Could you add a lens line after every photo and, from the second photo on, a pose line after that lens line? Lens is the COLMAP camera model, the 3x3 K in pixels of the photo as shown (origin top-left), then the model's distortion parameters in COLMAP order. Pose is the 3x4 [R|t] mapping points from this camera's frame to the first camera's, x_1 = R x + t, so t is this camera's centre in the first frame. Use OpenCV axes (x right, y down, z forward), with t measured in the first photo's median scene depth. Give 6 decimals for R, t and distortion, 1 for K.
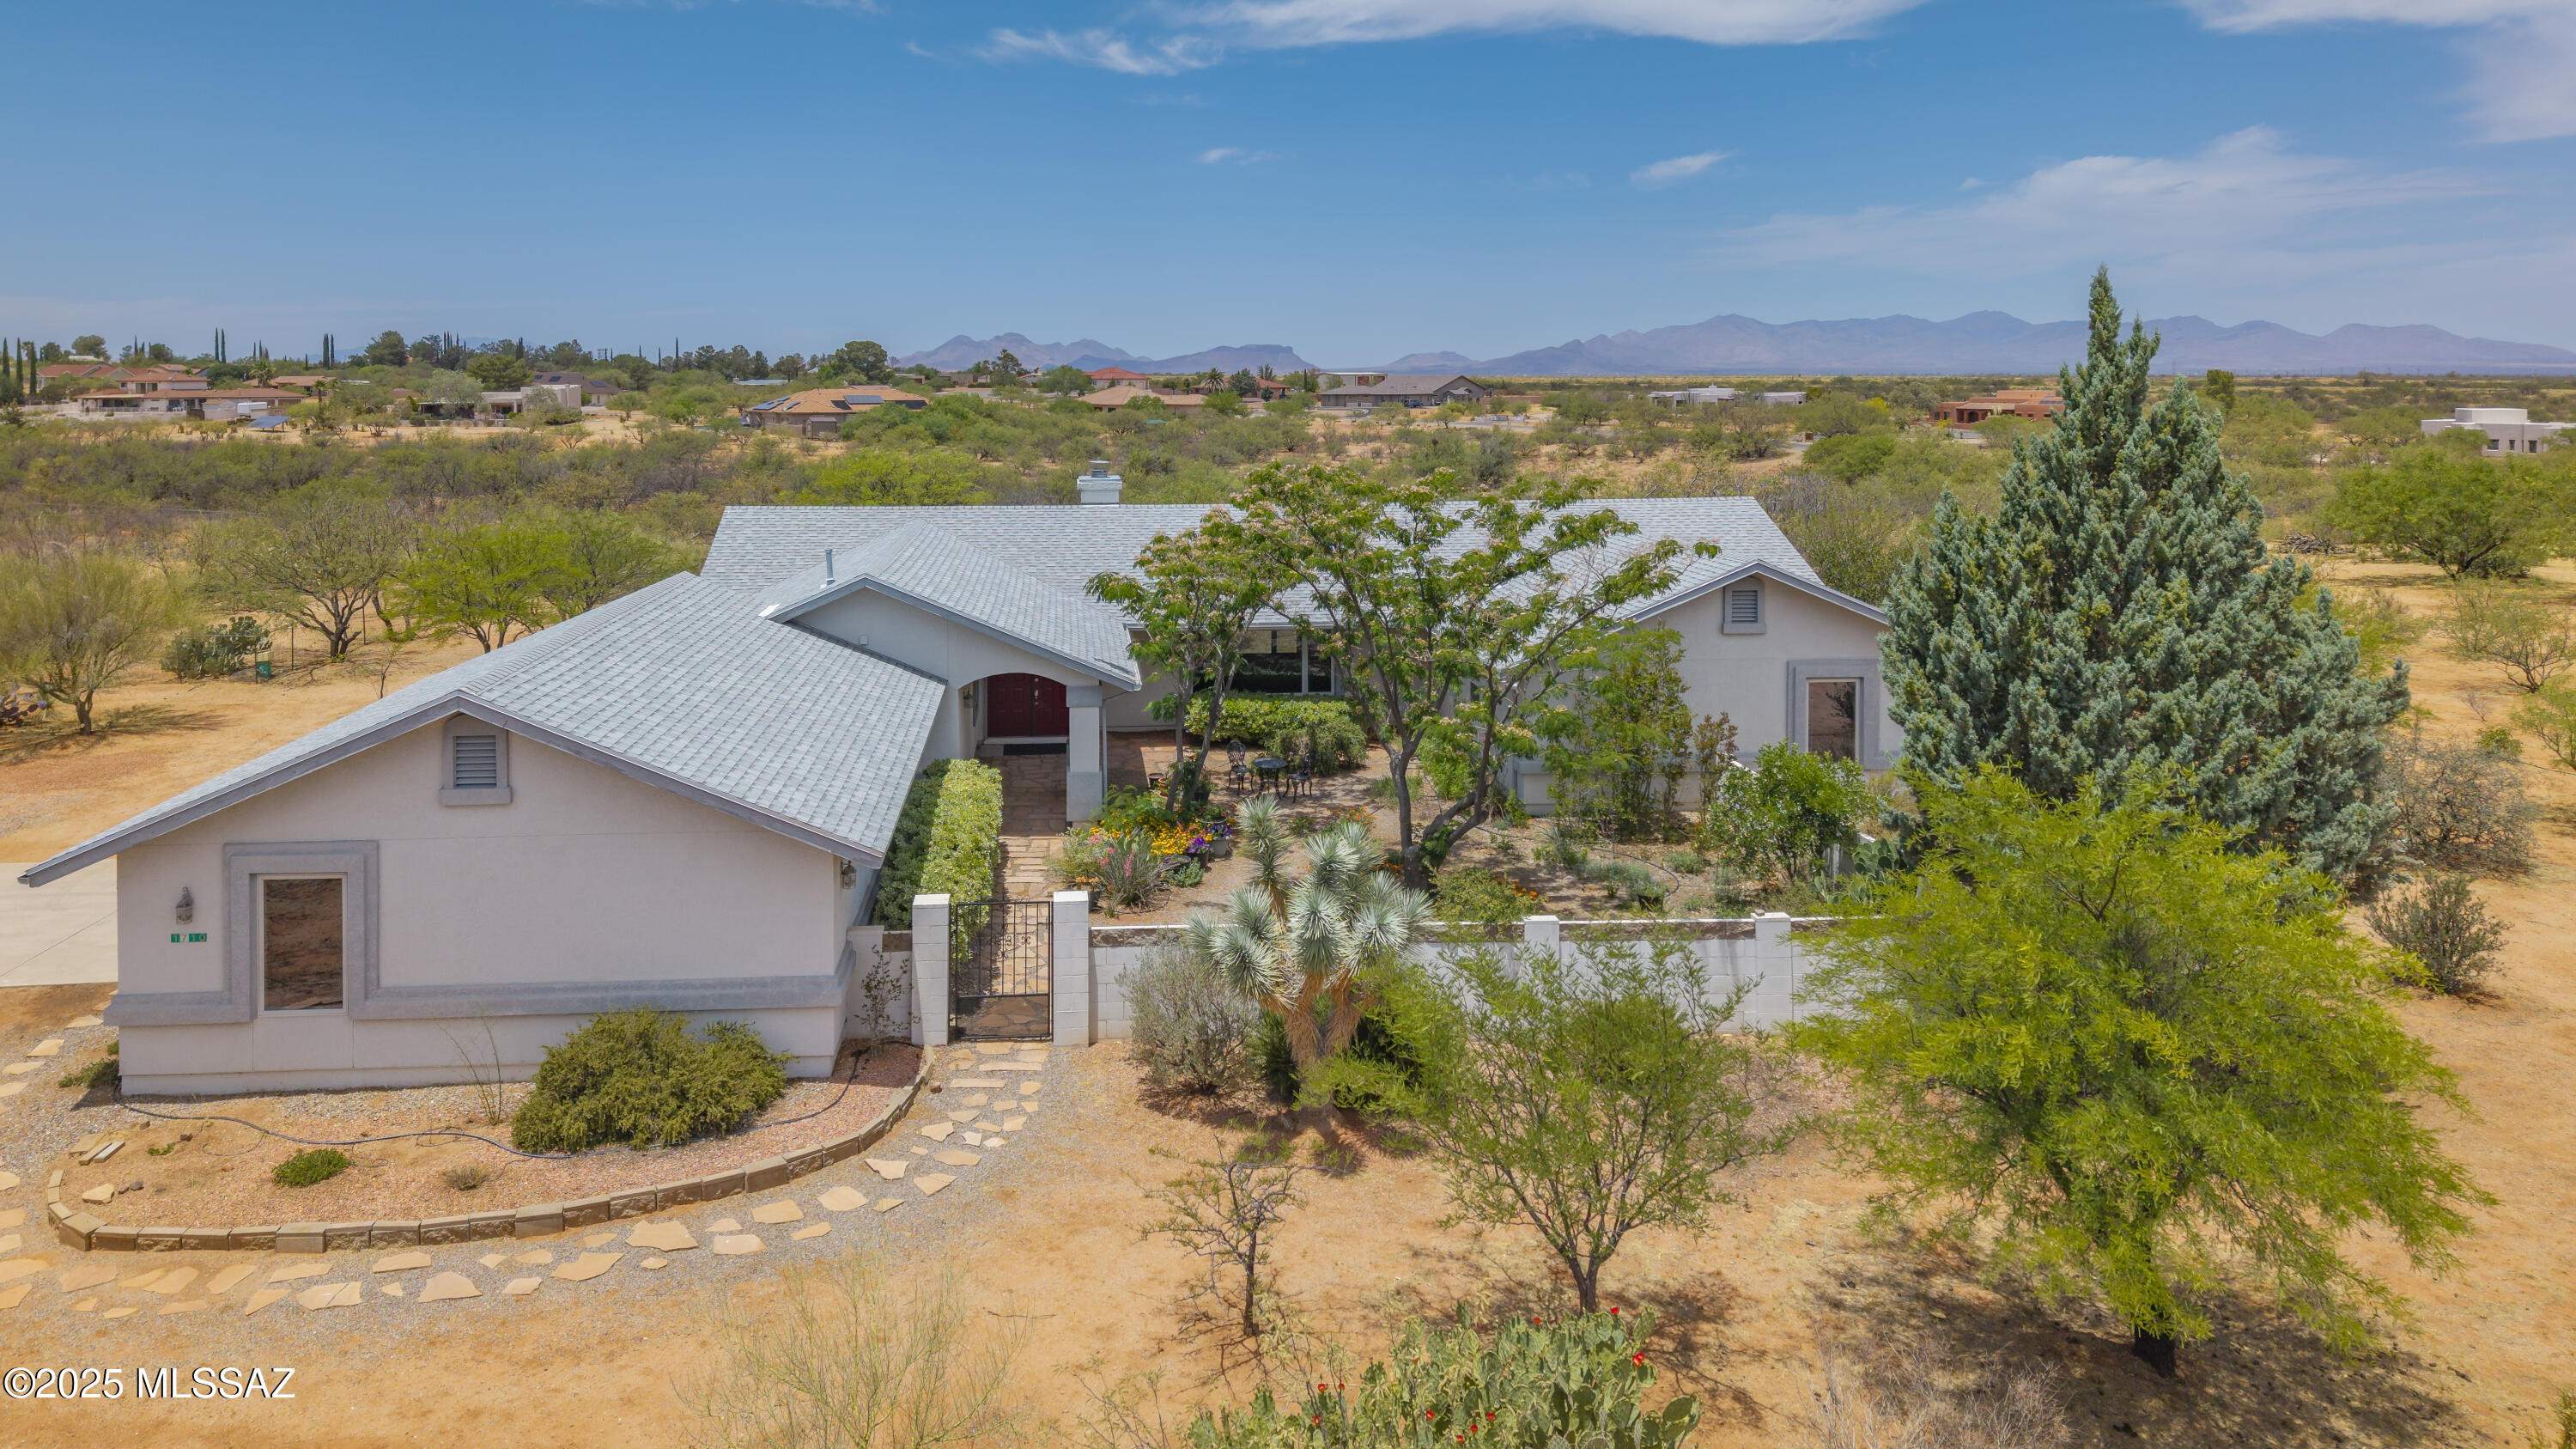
lens RADIAL K [[1875.8, 0, 1295.4], [0, 1875.8, 720.2], [0, 0, 1]] dist [0.037884, -0.003370]
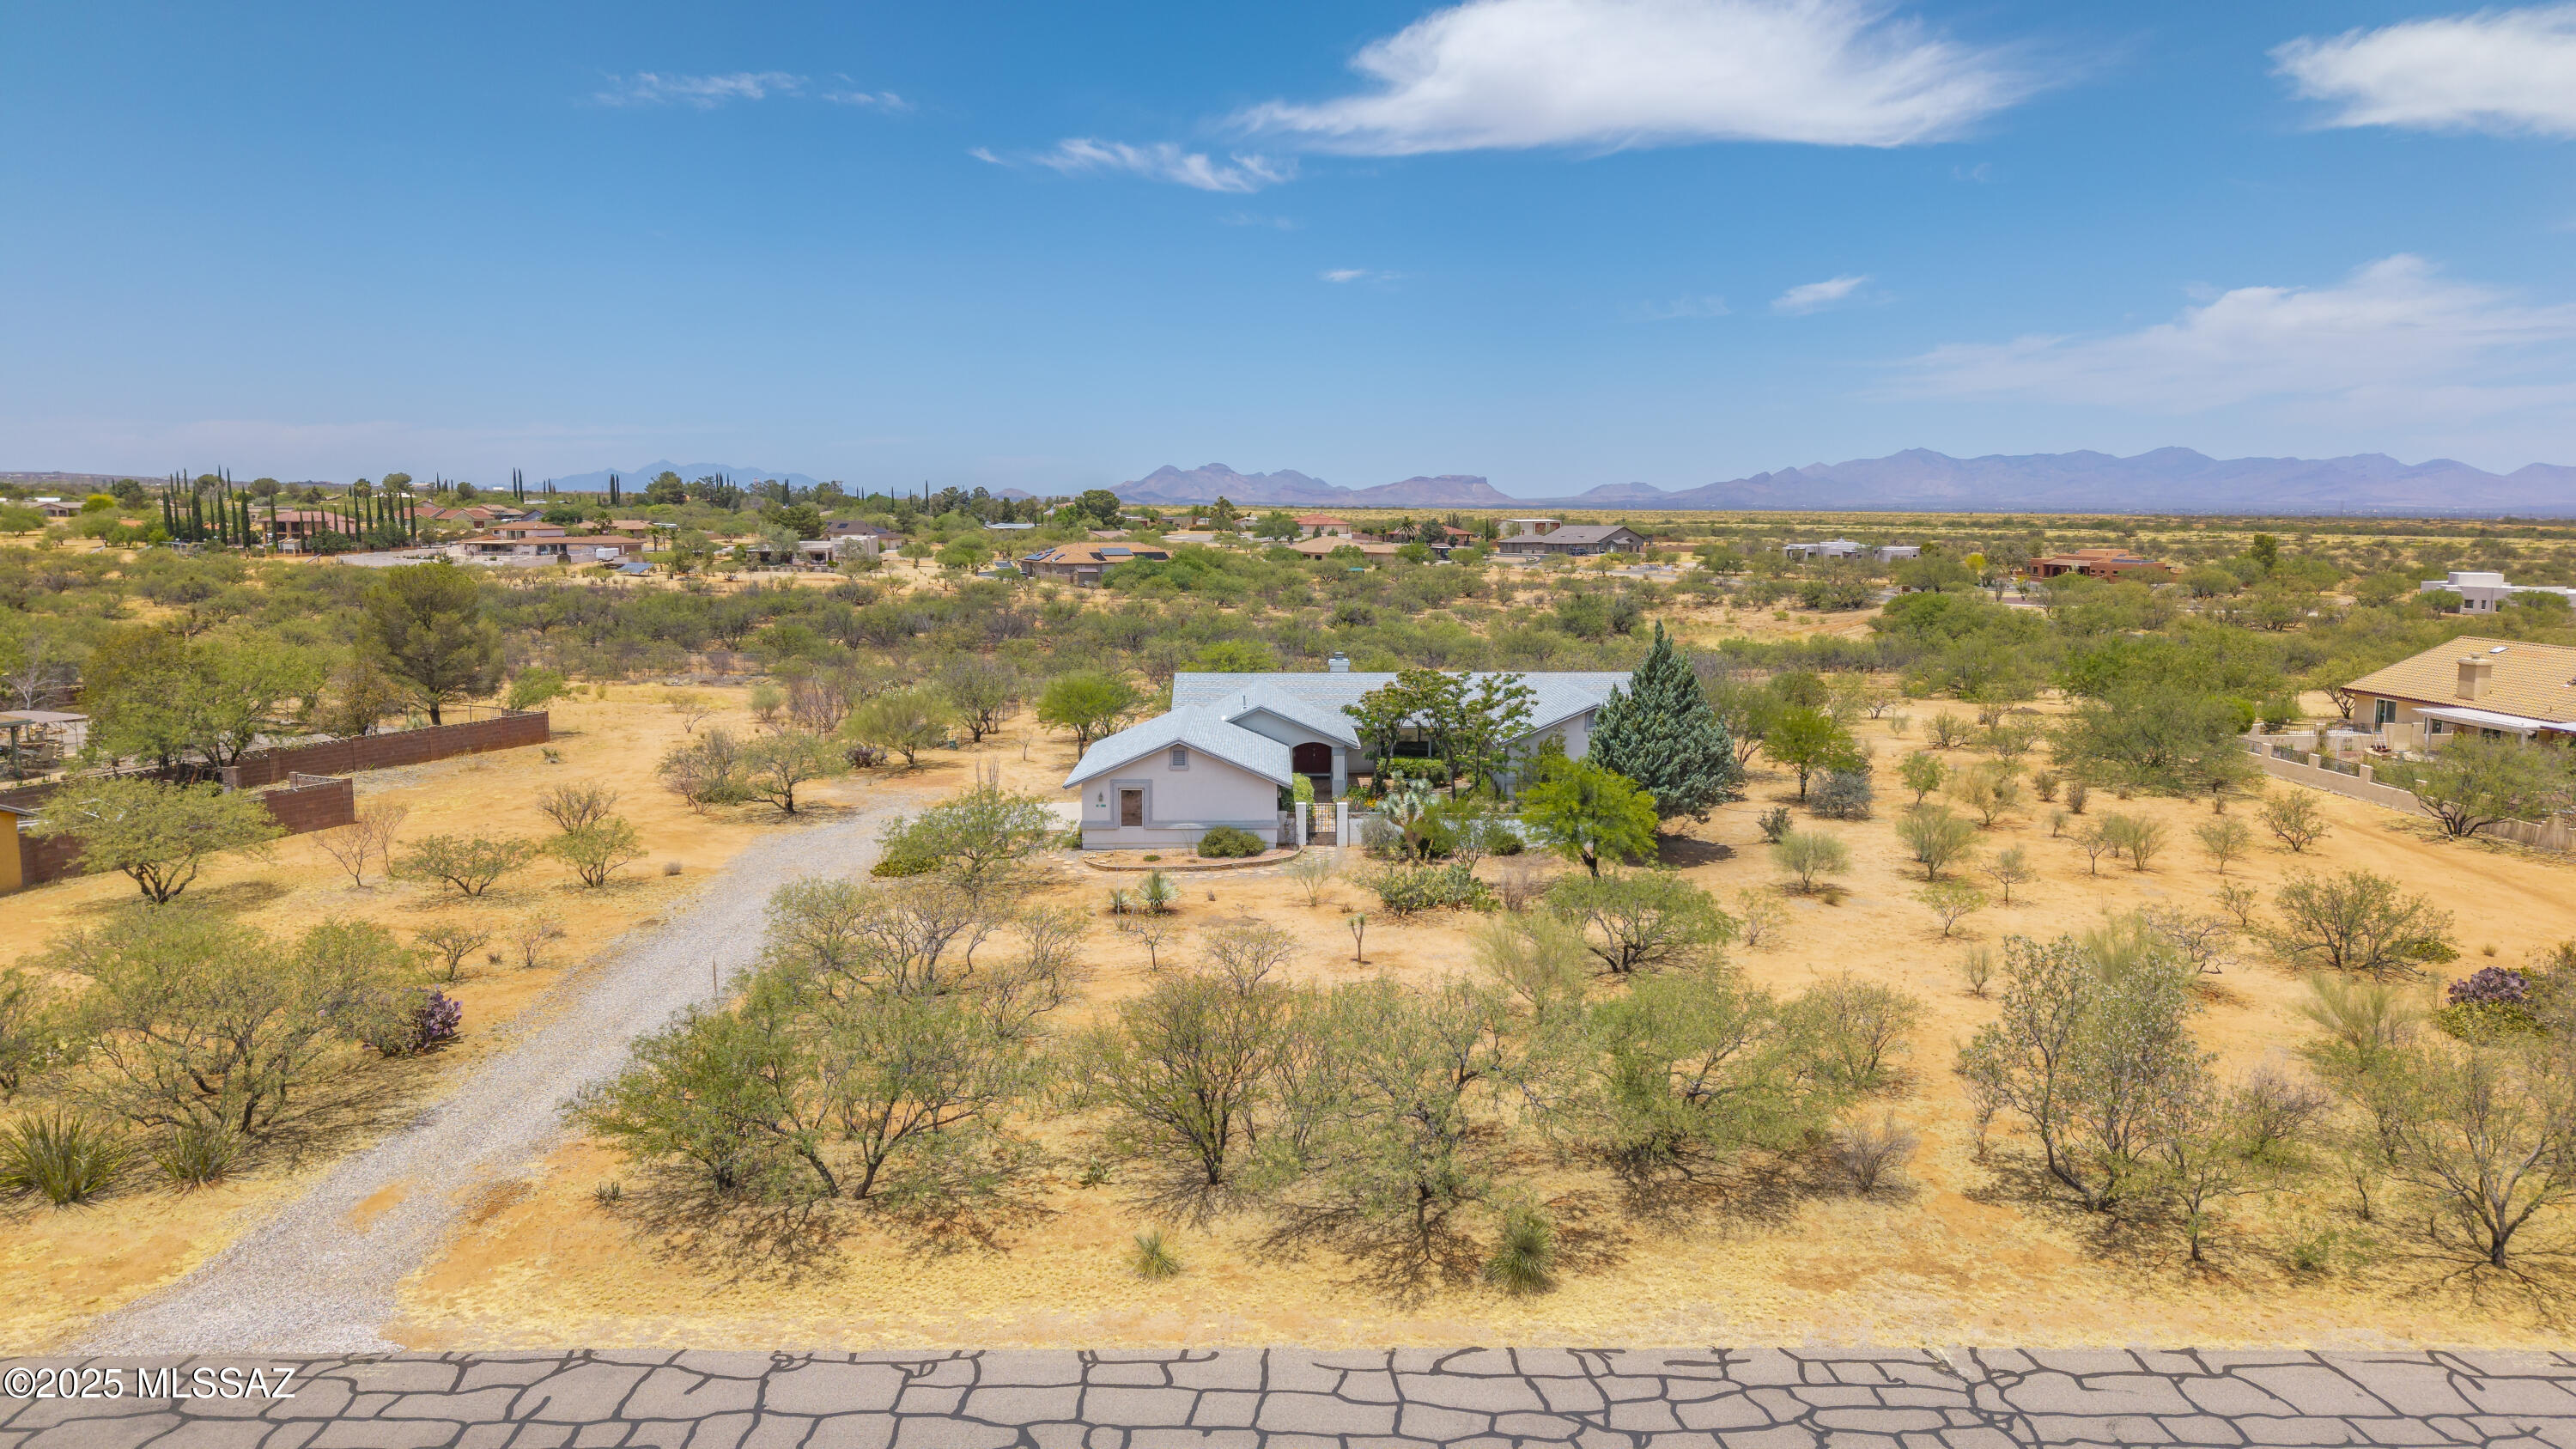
lens RADIAL K [[1875.8, 0, 1295.4], [0, 1875.8, 720.2], [0, 0, 1]] dist [0.037884, -0.003370]
pose [[0.994649, 0.011516, -0.102668, 0.011616], [-0.018118, 0.997810, -0.063610, 0.013475], [0.101710, 0.065130, 0.992680, -0.195994]]
